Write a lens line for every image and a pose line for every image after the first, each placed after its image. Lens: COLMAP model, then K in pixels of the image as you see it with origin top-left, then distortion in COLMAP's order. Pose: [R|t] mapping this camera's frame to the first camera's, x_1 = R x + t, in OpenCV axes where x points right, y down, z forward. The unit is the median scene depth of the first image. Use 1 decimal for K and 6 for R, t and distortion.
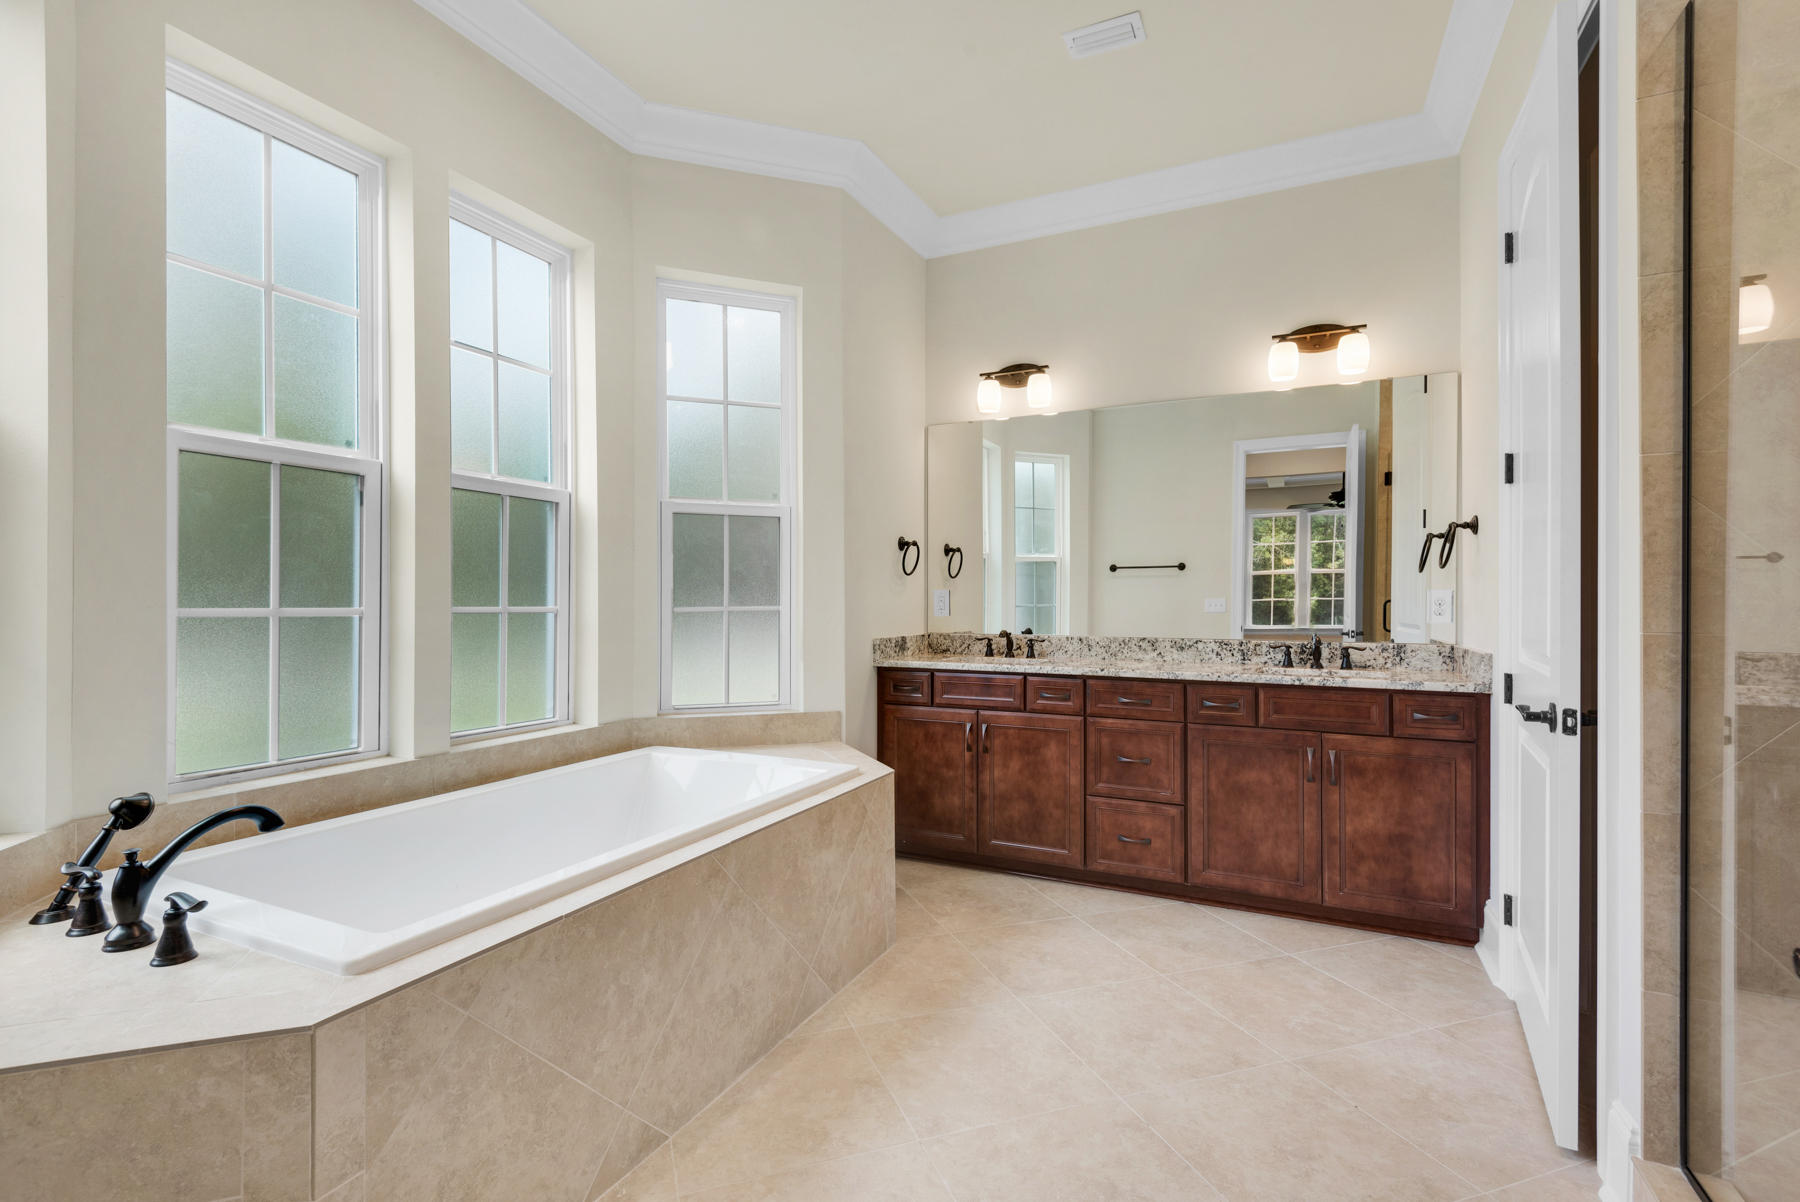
lens RADIAL K [[828.4, 0, 911.1], [0, 828.4, 597.4], [0, 0, 1]] dist [0.029724, -0.011318]
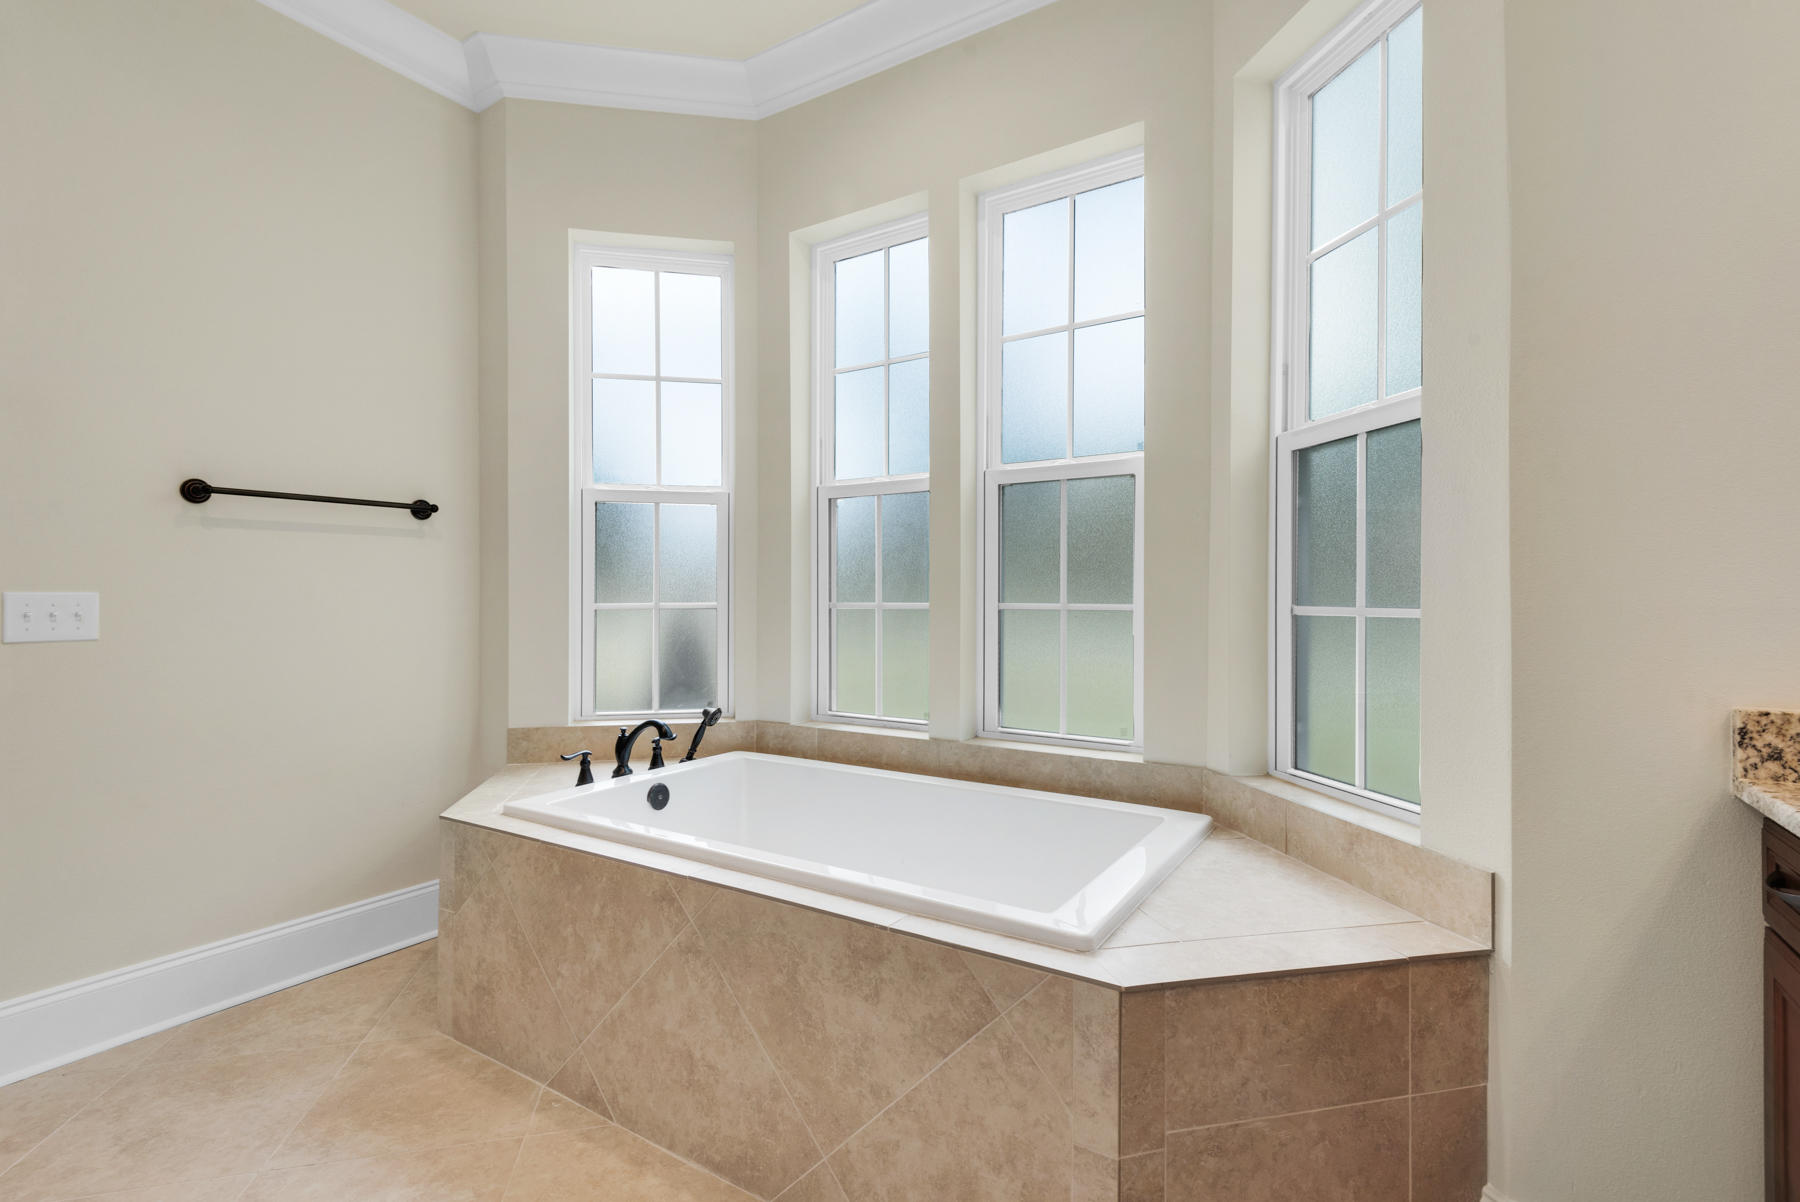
lens RADIAL K [[828.4, 0, 901.2], [0, 828.4, 604.7], [0, 0, 1]] dist [0.029724, -0.011318]
pose [[-0.142622, 0.004889, -0.989765, 0.578112], [0.005422, 0.999977, 0.004158, 0.011456], [0.989762, -0.004773, -0.142645, 1.293867]]
